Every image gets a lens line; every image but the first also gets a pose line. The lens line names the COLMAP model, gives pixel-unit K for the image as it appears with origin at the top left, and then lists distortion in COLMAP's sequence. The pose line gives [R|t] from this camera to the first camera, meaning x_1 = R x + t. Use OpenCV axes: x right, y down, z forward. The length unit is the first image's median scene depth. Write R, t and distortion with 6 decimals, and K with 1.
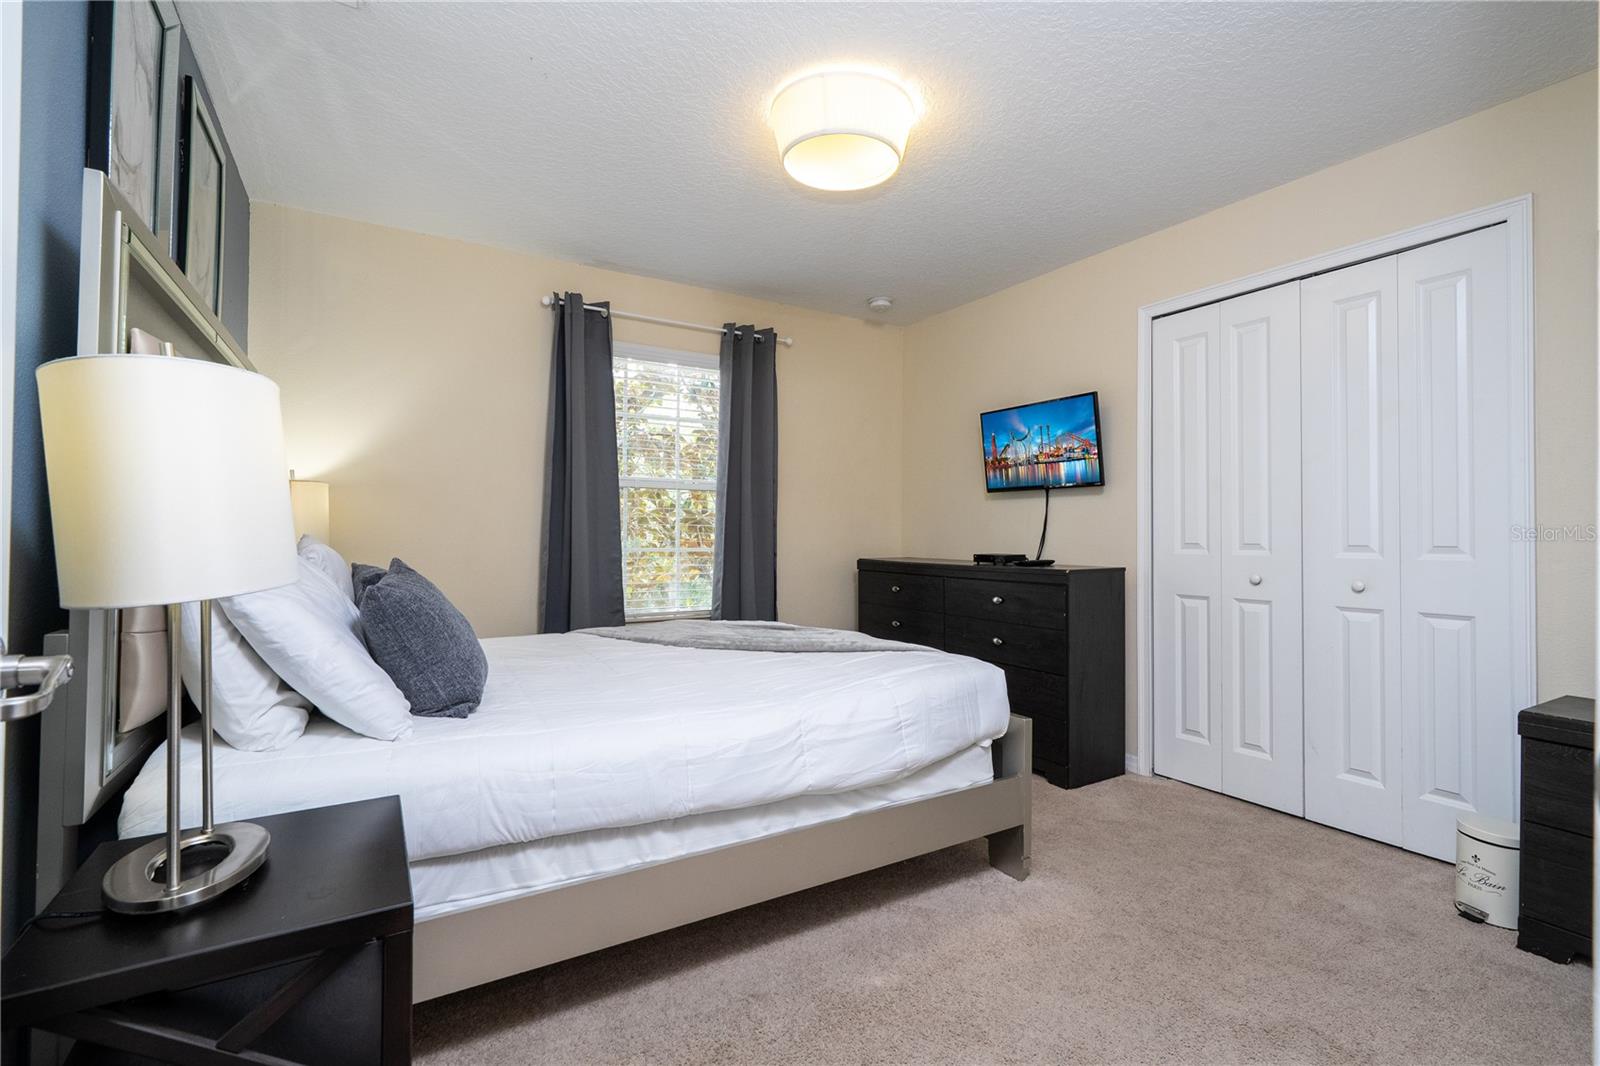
lens RADIAL K [[727.4, 0, 819.3], [0, 727.4, 530.3], [0, 0, 1]] dist [0.002270, 0.001440]
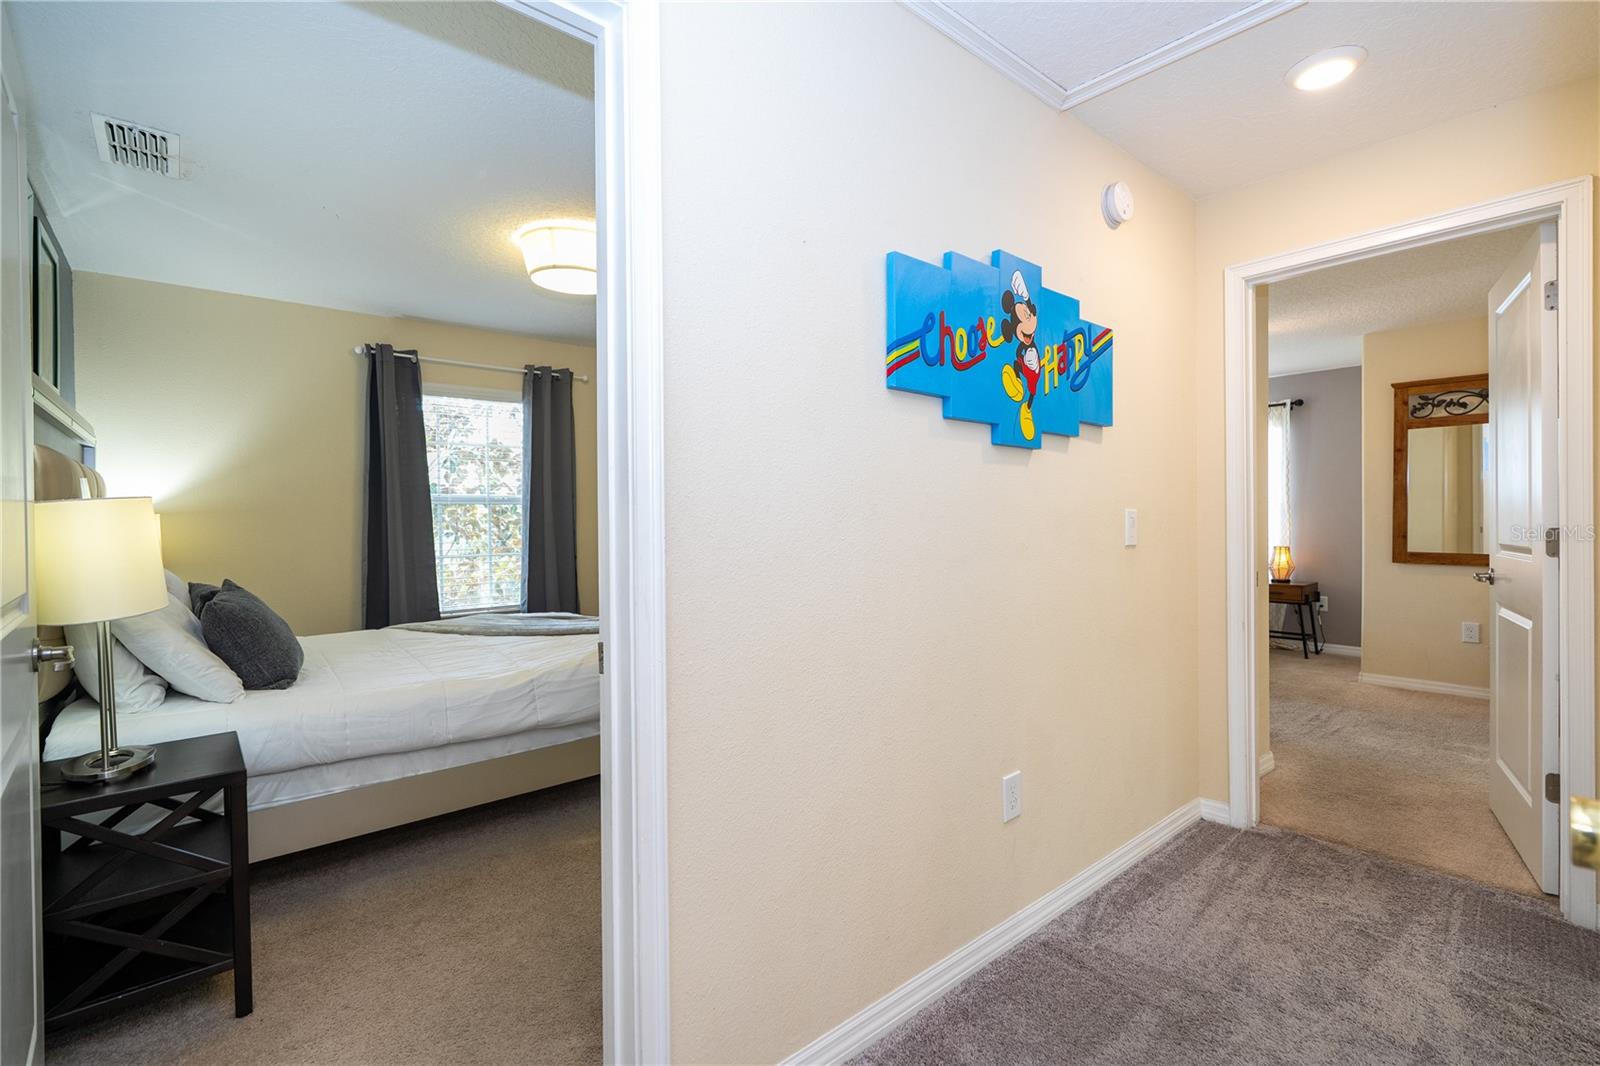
lens RADIAL K [[727.4, 0, 819.3], [0, 727.4, 530.3], [0, 0, 1]] dist [0.002270, 0.001440]
pose [[0.986795, -0.022875, 0.160348, 0.210485], [0.019212, 0.999519, 0.024353, -0.046266], [-0.160828, -0.020951, 0.986760, -0.371138]]
